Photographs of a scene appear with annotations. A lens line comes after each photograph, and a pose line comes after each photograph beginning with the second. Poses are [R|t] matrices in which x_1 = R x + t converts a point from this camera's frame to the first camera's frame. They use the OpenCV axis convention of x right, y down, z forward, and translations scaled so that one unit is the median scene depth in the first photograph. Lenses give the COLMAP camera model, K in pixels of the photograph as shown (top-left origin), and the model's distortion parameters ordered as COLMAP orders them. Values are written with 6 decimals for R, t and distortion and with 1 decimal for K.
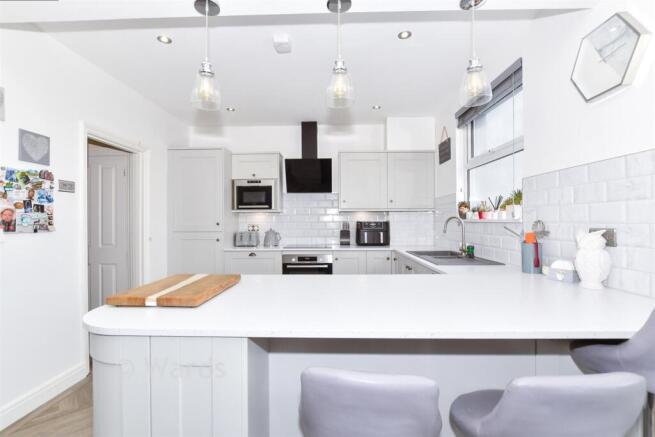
lens RADIAL K [[301.4, 0, 326.6], [0, 301.4, 220.1], [0, 0, 1]] dist [-0.016822, 0.000234]
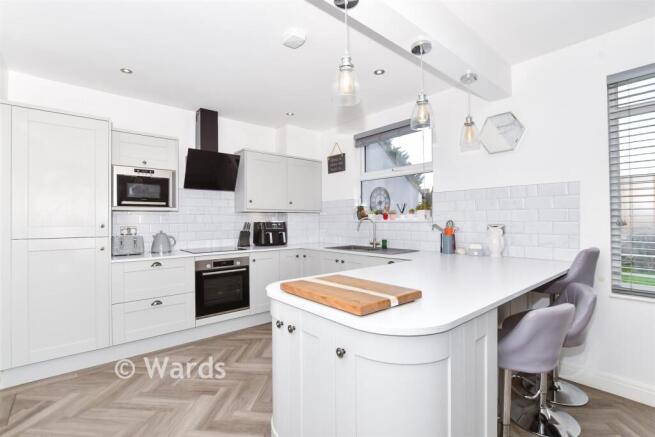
lens RADIAL K [[301.4, 0, 323.6], [0, 301.4, 218.8], [0, 0, 1]] dist [-0.016822, 0.000234]
pose [[0.751595, 0.004177, 0.659612, -0.404997], [0.000955, 0.999972, -0.007420, 0.001476], [-0.659624, 0.006207, 0.751570, 0.115444]]
